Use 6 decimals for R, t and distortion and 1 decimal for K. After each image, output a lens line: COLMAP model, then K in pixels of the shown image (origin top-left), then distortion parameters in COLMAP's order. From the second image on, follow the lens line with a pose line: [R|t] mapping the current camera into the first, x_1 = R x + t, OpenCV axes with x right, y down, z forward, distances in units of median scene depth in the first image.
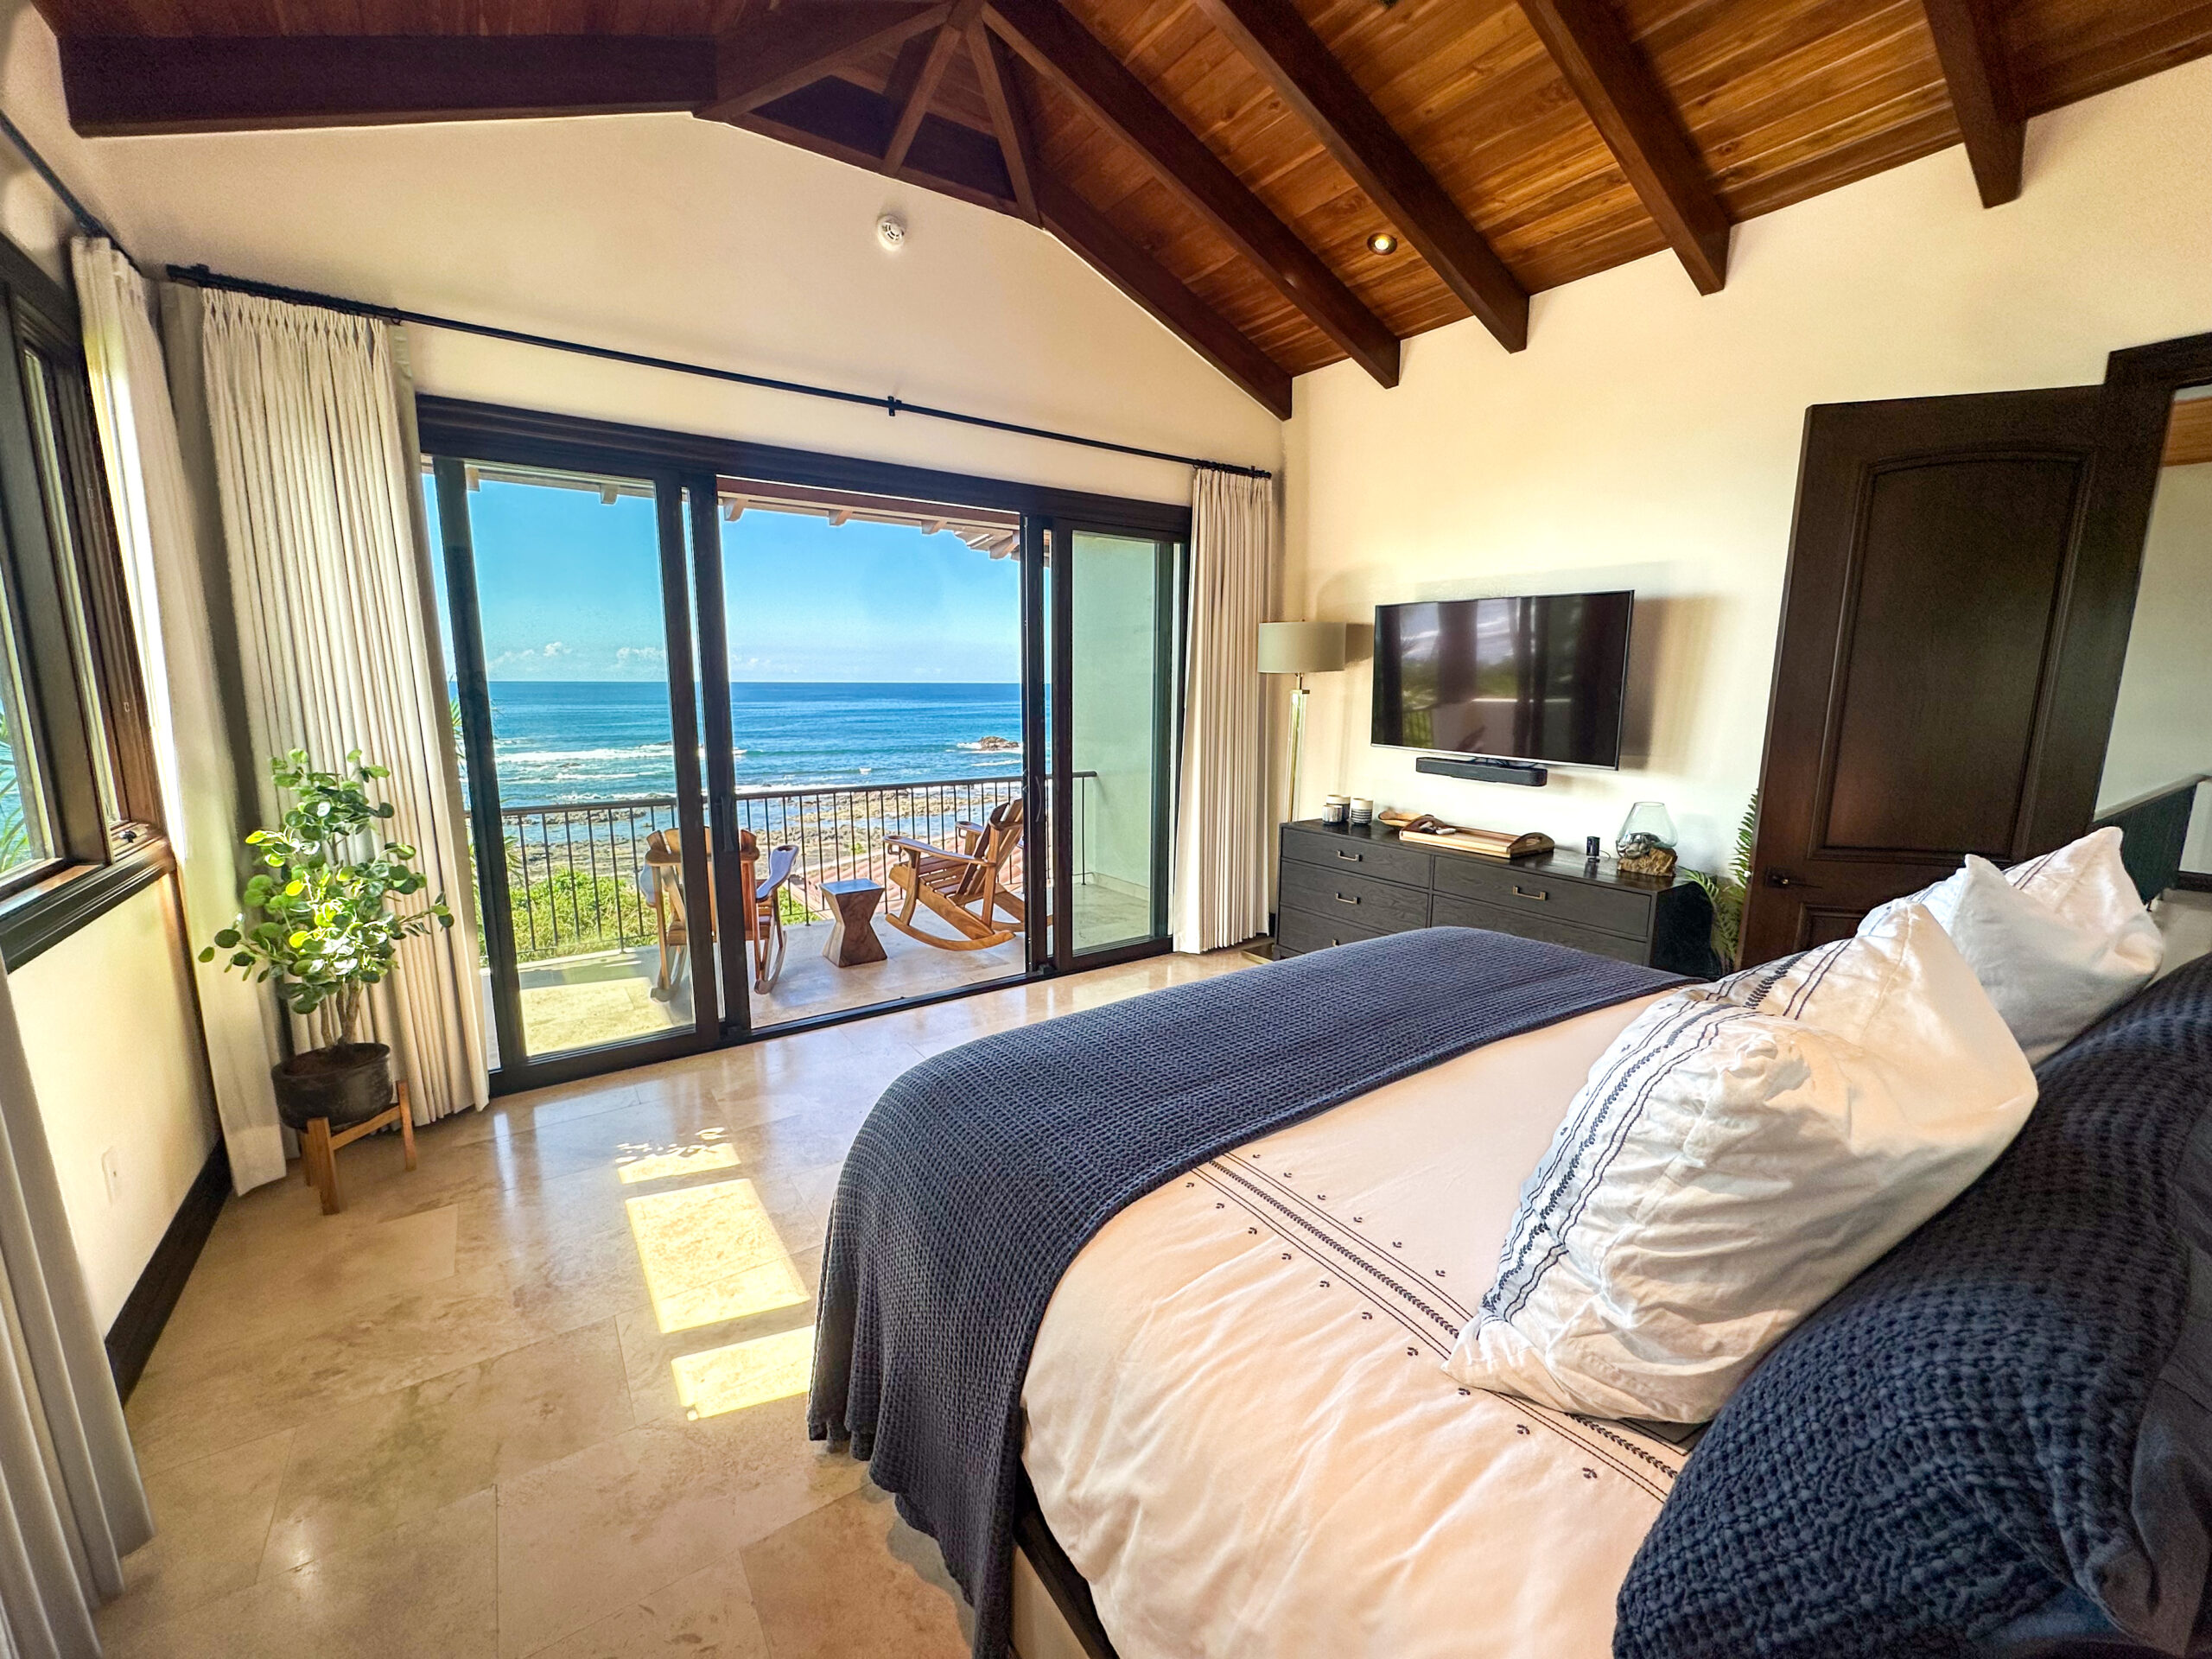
lens RADIAL K [[884.8, 0, 1113.6], [0, 884.8, 831.8], [0, 0, 1]] dist [-0.004491, 0.001126]
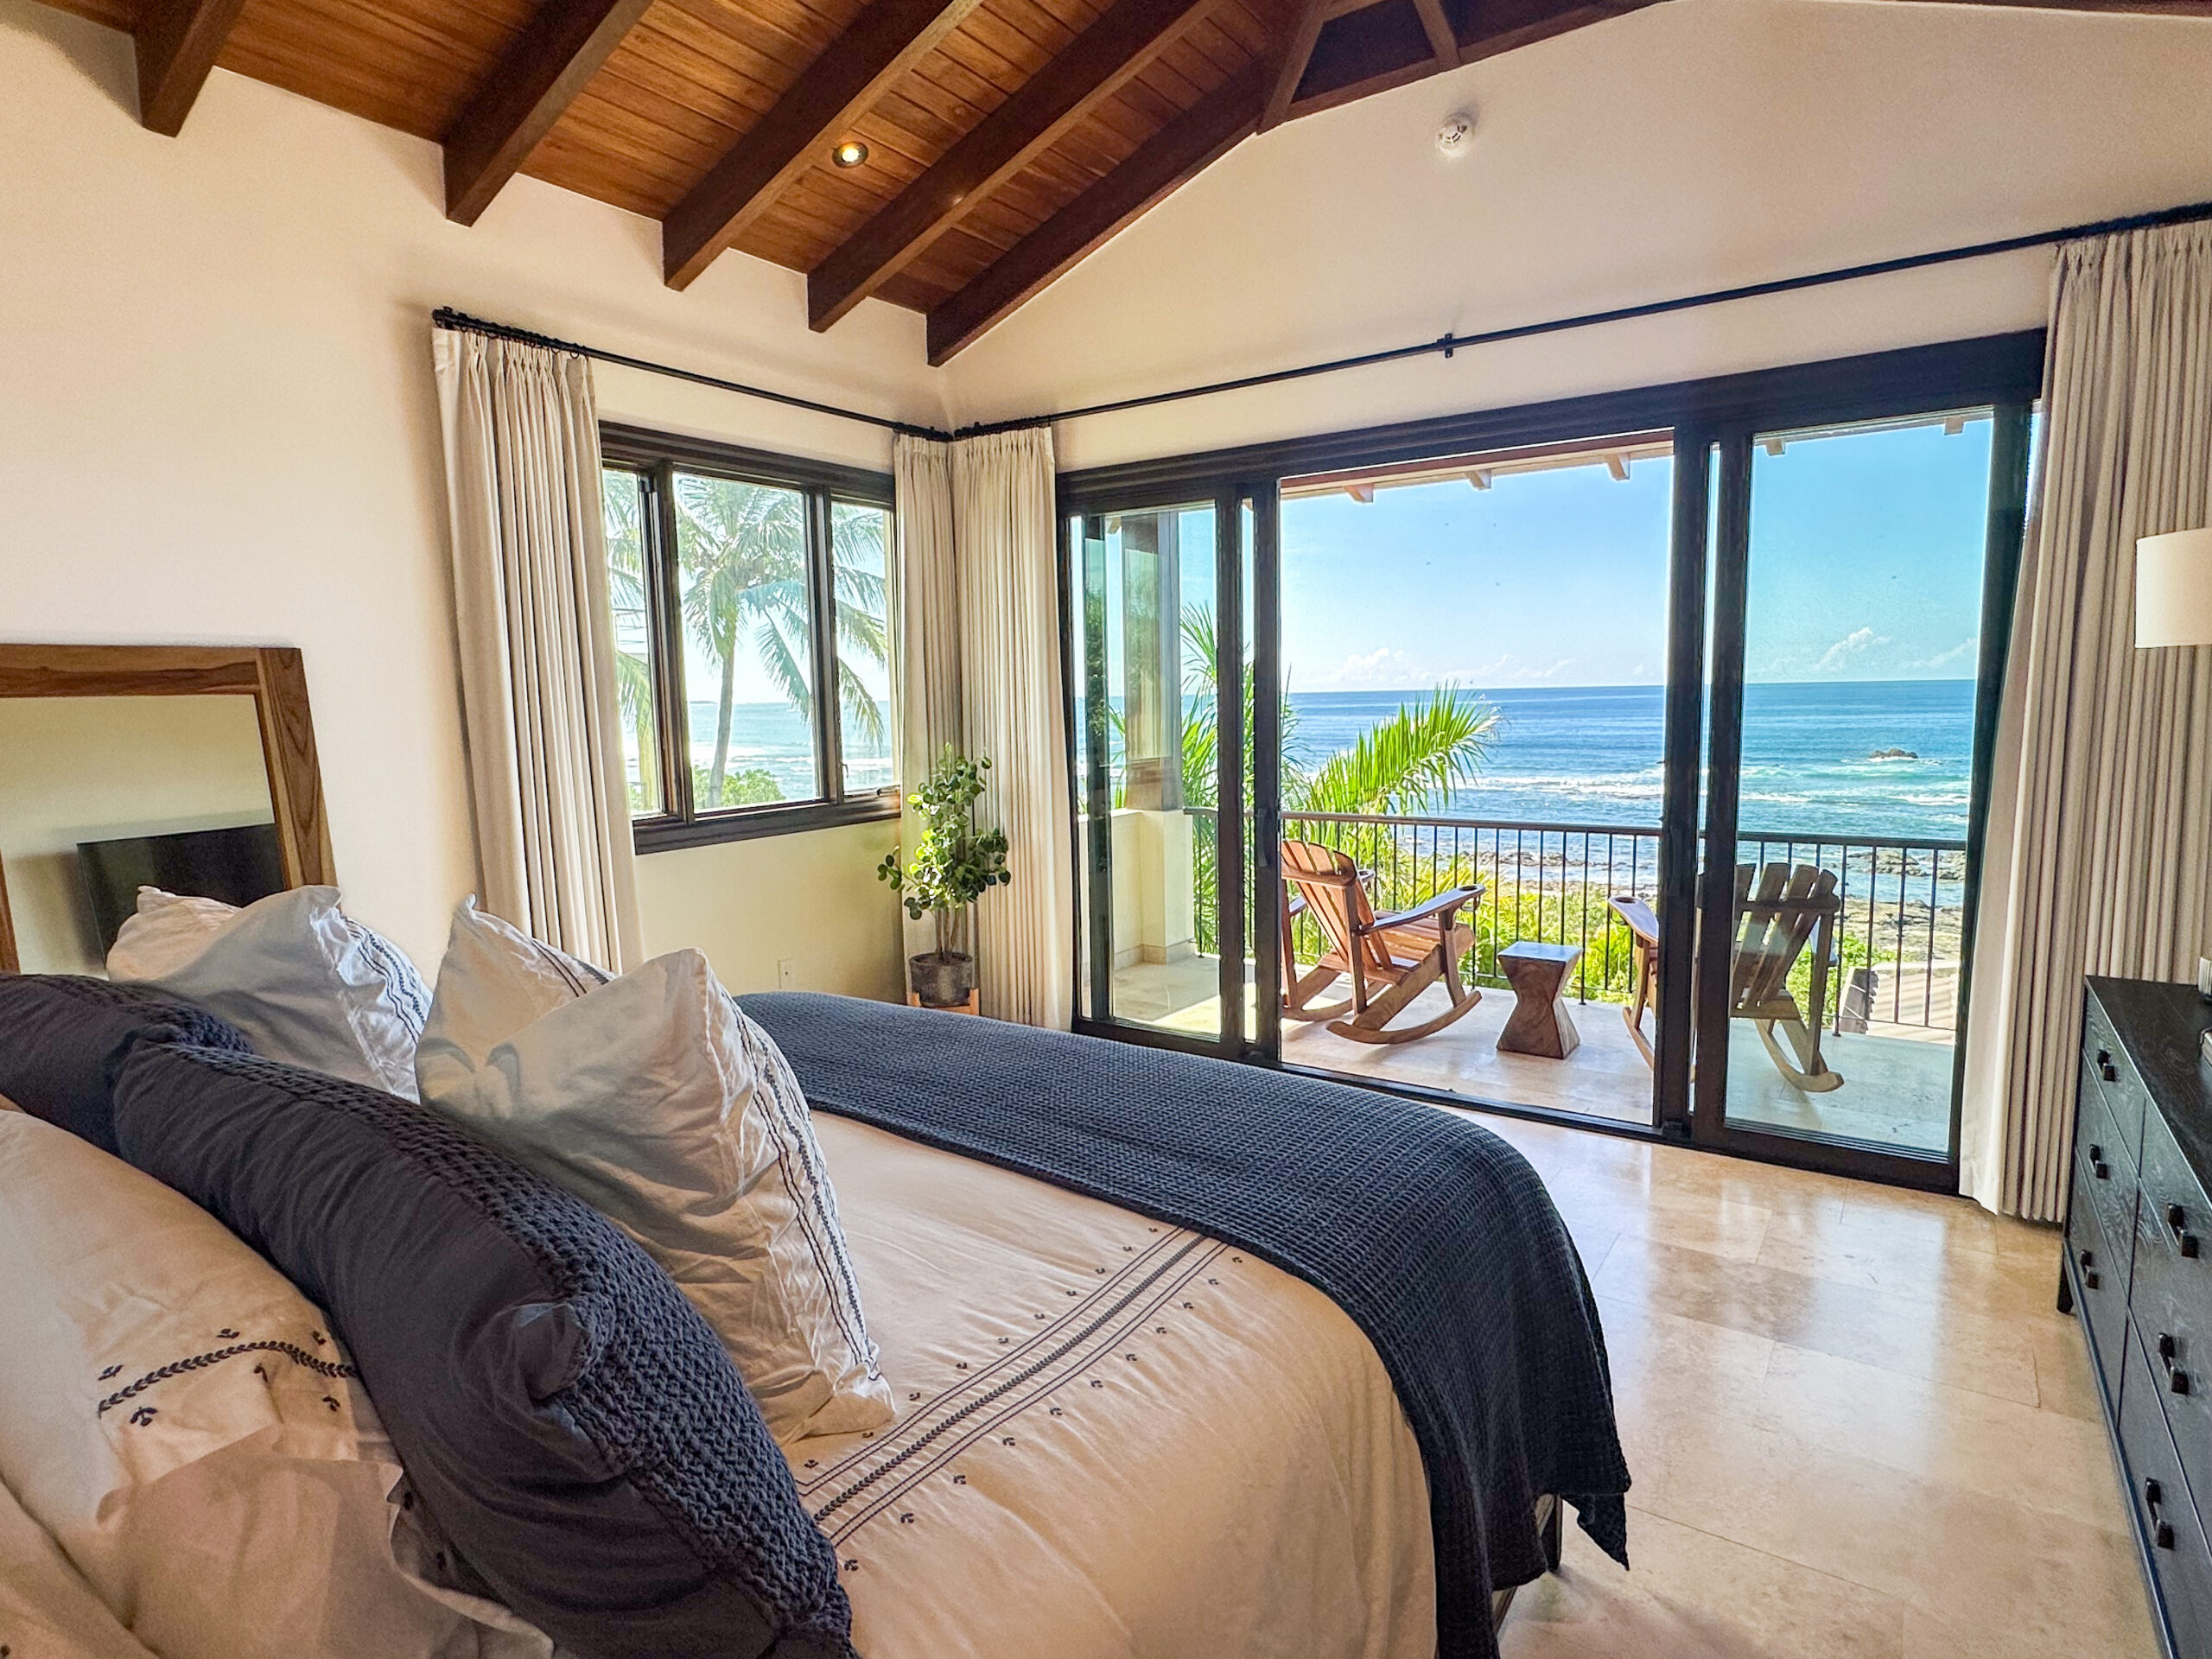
lens RADIAL K [[1199.4, 0, 1102.2], [0, 1199.4, 834.2], [0, 0, 1]] dist [0.000762, -0.000507]
pose [[0.352667, 0.099809, -0.930411, 0.610012], [-0.139319, 0.988814, 0.053266, -0.046808], [0.925319, 0.110839, 0.362628, 0.311131]]
